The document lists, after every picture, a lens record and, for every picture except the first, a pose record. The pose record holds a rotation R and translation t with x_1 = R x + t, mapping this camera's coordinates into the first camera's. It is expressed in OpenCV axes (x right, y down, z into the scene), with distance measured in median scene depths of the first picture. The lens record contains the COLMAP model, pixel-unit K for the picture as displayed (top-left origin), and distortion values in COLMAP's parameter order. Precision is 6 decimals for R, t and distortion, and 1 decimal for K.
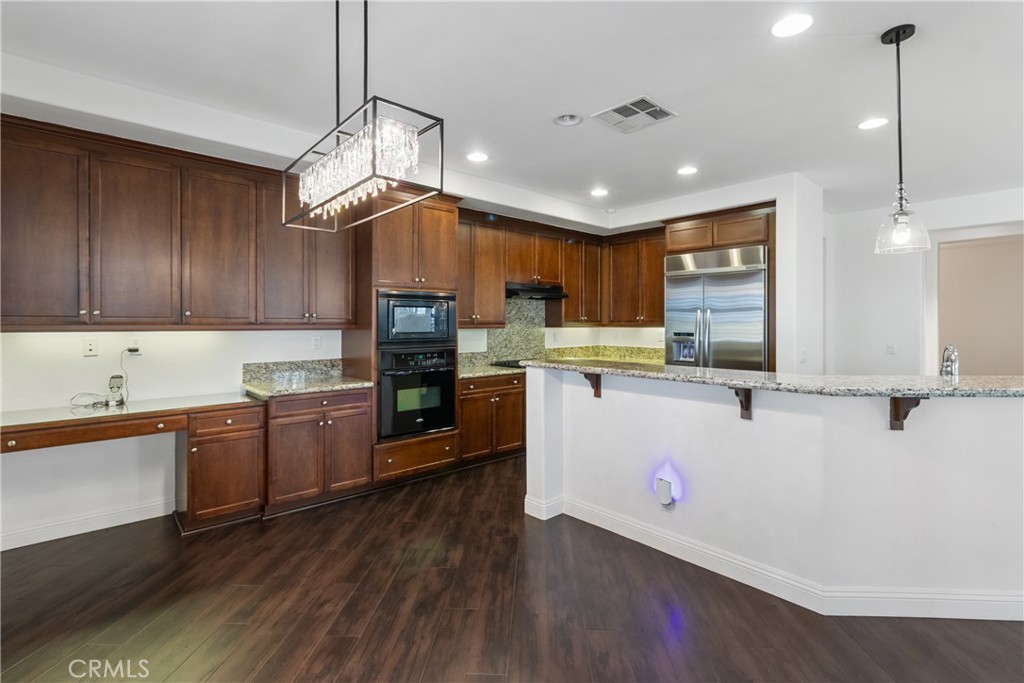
lens RADIAL K [[482.6, 0, 515.7], [0, 482.6, 333.5], [0, 0, 1]] dist [-0.004505, 0.002320]
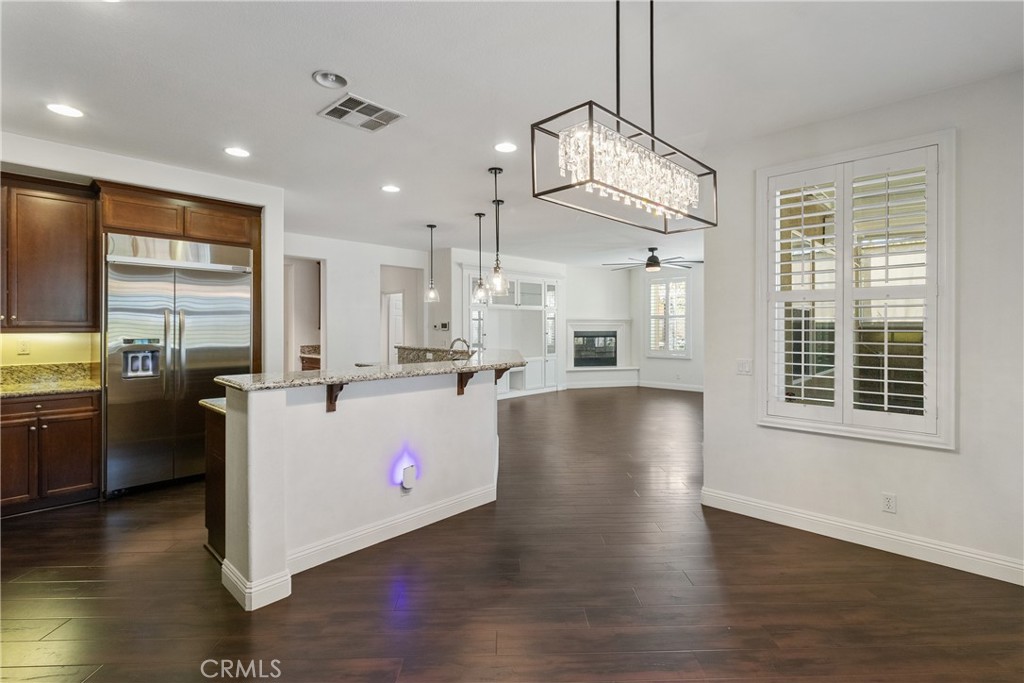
lens RADIAL K [[482.6, 0, 513.1], [0, 482.6, 334.5], [0, 0, 1]] dist [-0.004505, 0.002320]
pose [[-0.085048, -0.012782, 0.996295, -0.846129], [0.021608, 0.999659, 0.014670, -0.013773], [-0.996143, 0.022776, -0.084743, 0.869341]]
